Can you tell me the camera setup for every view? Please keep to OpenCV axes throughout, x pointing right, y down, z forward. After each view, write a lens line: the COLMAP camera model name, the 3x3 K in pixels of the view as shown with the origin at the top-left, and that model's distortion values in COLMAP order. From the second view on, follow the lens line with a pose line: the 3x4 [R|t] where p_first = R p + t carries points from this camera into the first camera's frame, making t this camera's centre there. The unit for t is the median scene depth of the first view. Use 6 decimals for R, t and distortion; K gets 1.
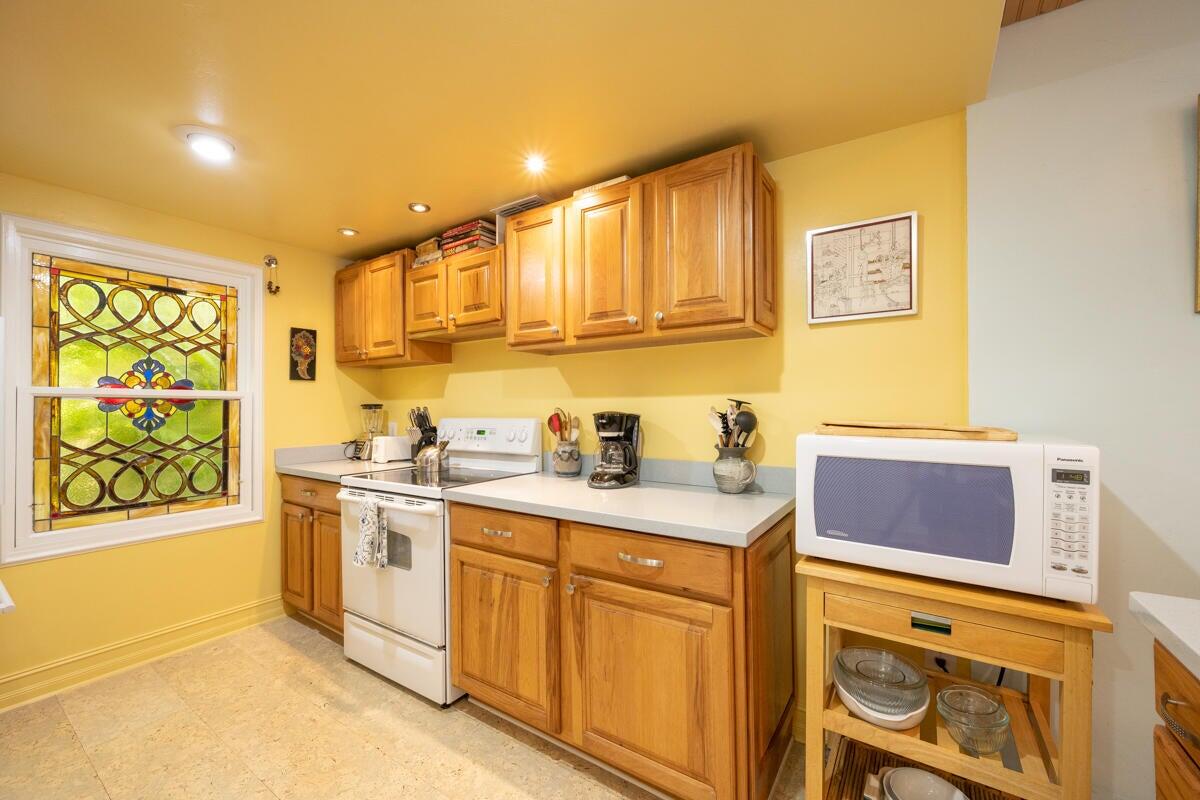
lens RADIAL K [[472.8, 0, 607.1], [0, 472.8, 403.8], [0, 0, 1]] dist [-0.000099, 0.000058]
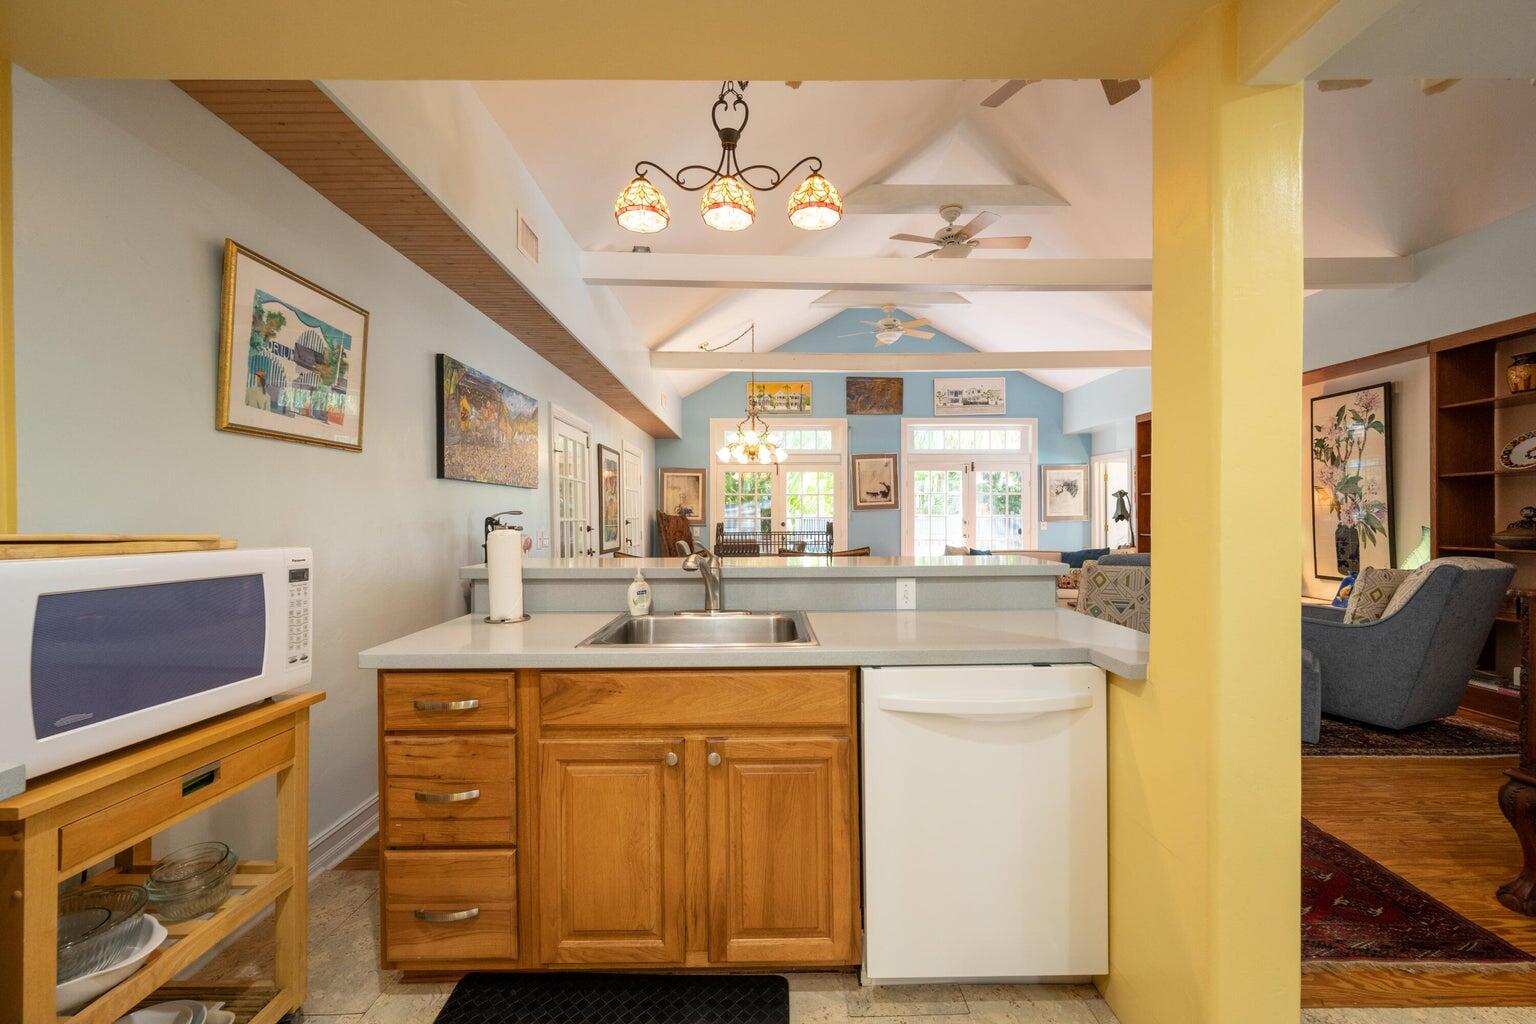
lens RADIAL K [[605.1, 0, 776.2], [0, 605.1, 519.5], [0, 0, 1]] dist [-0.000099, 0.000058]
pose [[-0.563523, 0.000631, 0.826100, -0.360235], [-0.003311, 0.999990, -0.003022, 0.010645], [-0.826094, -0.004438, -0.563515, 0.384834]]
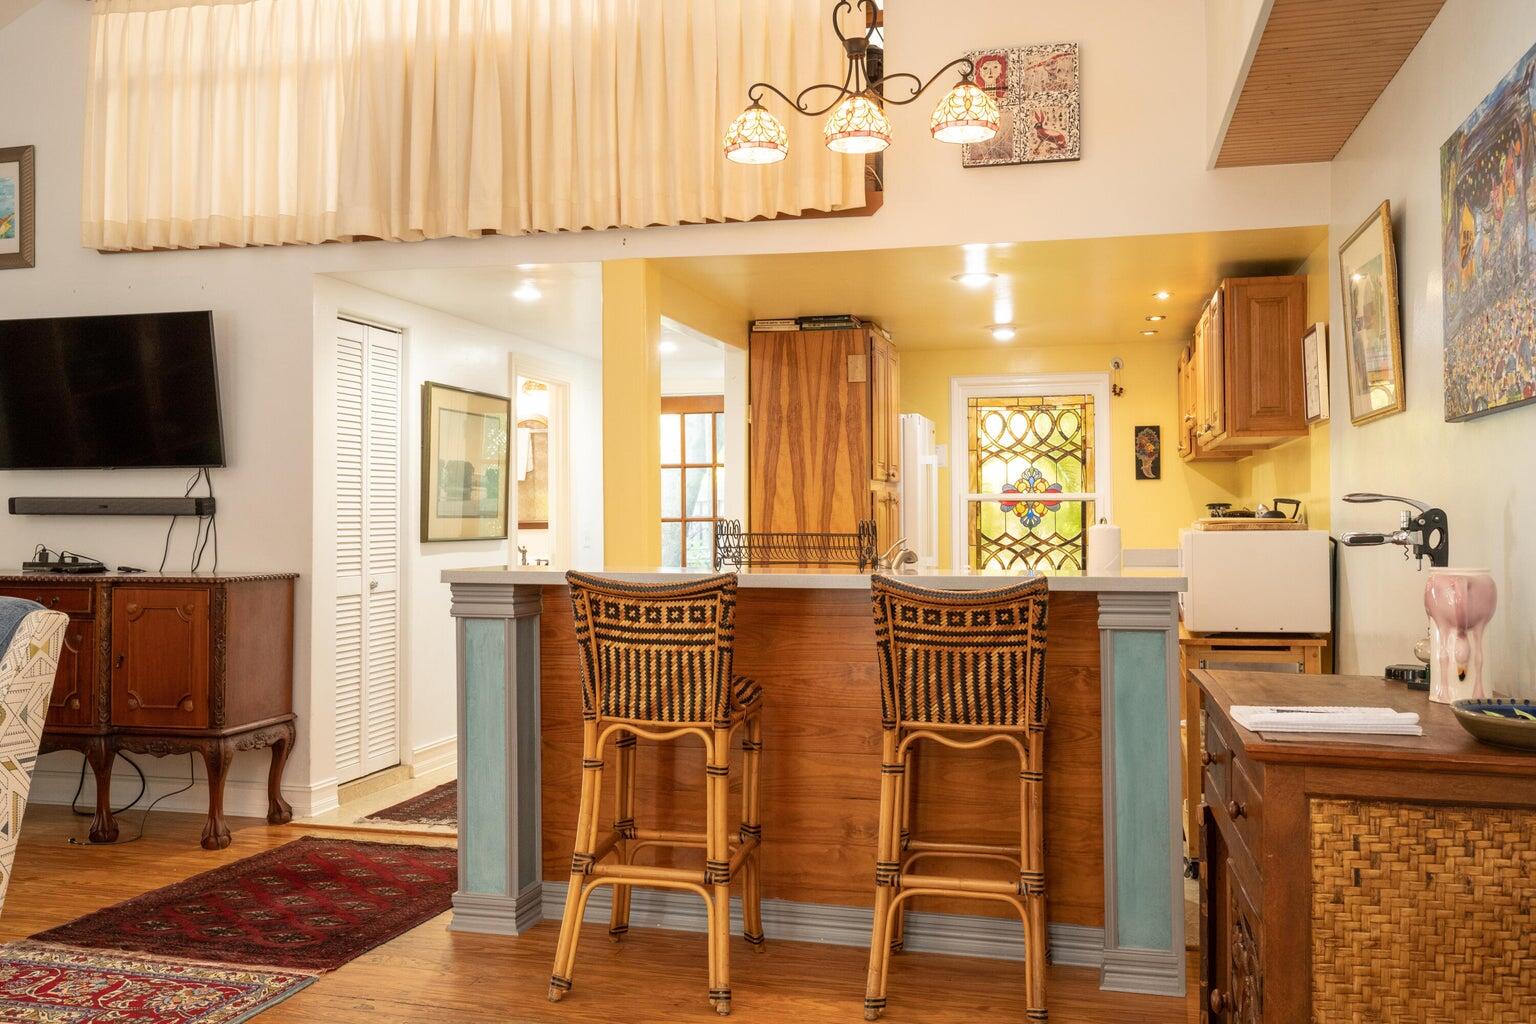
lens RADIAL K [[1317.1, 0, 758.2], [0, 1317.1, 482.1], [0, 0, 1]] dist [-0.011864, 0.022605]
pose [[0.333745, -0.020521, -0.942440, 2.050816], [0.010632, 0.999781, -0.018005, -0.006068], [0.942603, -0.004011, 0.333891, -0.811465]]
